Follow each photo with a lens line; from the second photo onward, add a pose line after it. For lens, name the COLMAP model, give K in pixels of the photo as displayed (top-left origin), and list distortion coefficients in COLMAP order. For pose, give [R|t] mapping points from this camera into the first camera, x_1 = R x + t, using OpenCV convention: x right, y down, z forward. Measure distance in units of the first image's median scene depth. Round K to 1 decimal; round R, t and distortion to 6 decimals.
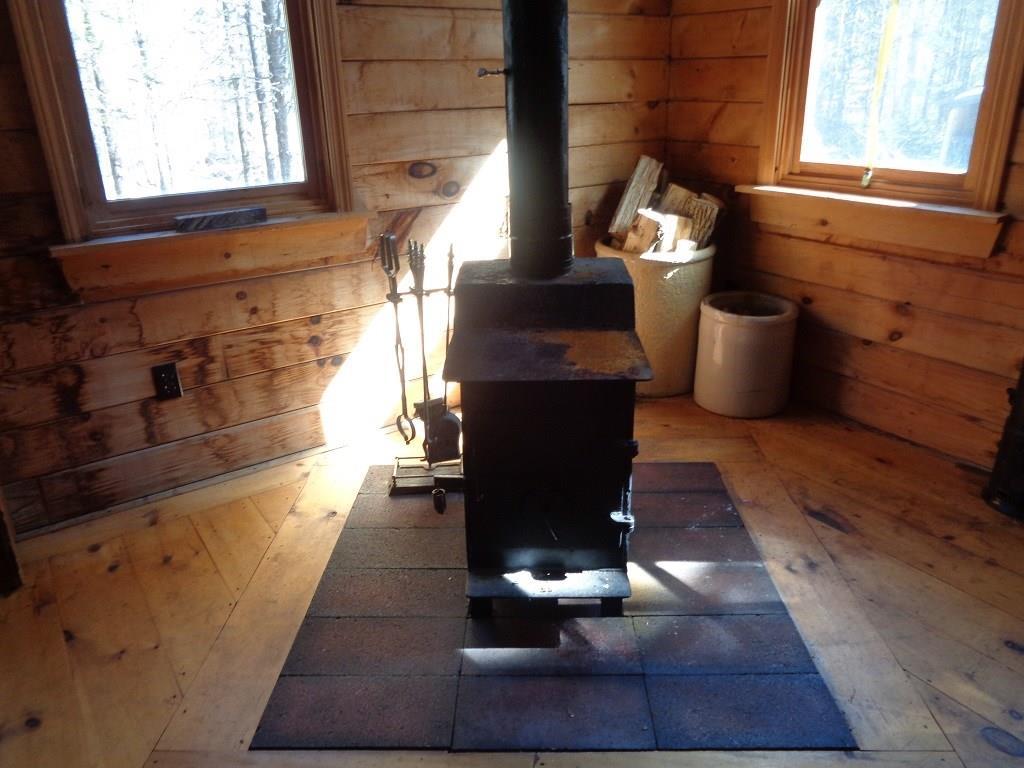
lens RADIAL K [[758.0, 0, 511.9], [0, 758.0, 381.8], [0, 0, 1]] dist [-0.003692, 0.007410]
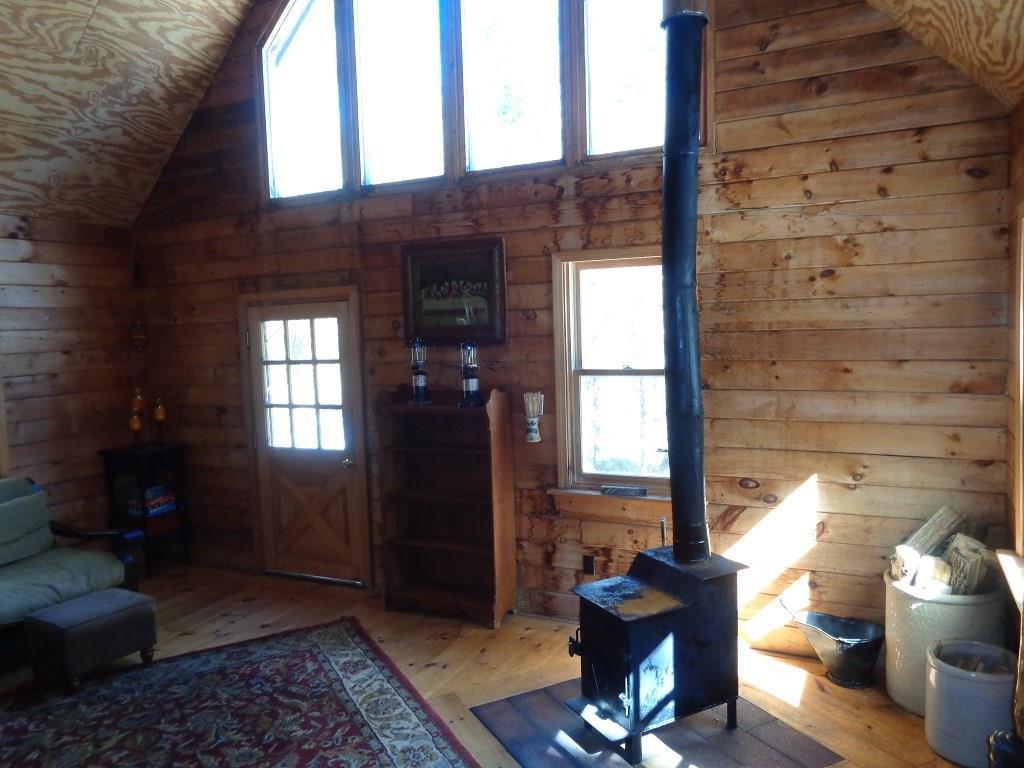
lens RADIAL K [[758.0, 0, 511.9], [0, 758.0, 381.8], [0, 0, 1]] dist [-0.003692, 0.007410]
pose [[0.478661, 0.077262, -0.874594, 1.104790], [-0.303998, 0.949091, -0.082534, -0.222577], [0.823692, 0.305381, 0.477780, -0.236637]]
